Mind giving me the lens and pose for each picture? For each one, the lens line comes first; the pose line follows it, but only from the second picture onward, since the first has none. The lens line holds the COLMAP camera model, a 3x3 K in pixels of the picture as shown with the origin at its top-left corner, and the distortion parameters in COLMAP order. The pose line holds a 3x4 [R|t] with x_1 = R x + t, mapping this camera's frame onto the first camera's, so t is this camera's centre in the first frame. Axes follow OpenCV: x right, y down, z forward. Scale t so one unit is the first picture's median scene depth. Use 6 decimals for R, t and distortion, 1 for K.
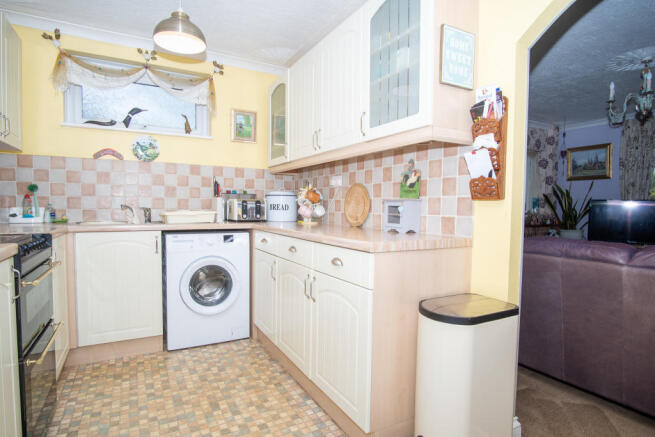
lens RADIAL K [[357.9, 0, 324.0], [0, 357.9, 220.3], [0, 0, 1]] dist [-0.004351, -0.000036]
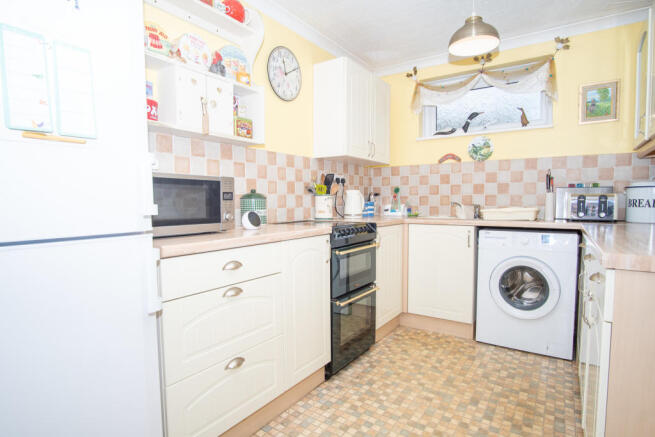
lens RADIAL K [[357.9, 0, 322.1], [0, 357.9, 220.7], [0, 0, 1]] dist [-0.004351, -0.000036]
pose [[0.460244, 0.036328, -0.887049, 0.266555], [-0.029790, 0.999232, 0.025466, -0.000287], [0.887292, 0.014704, 0.460973, 0.108790]]
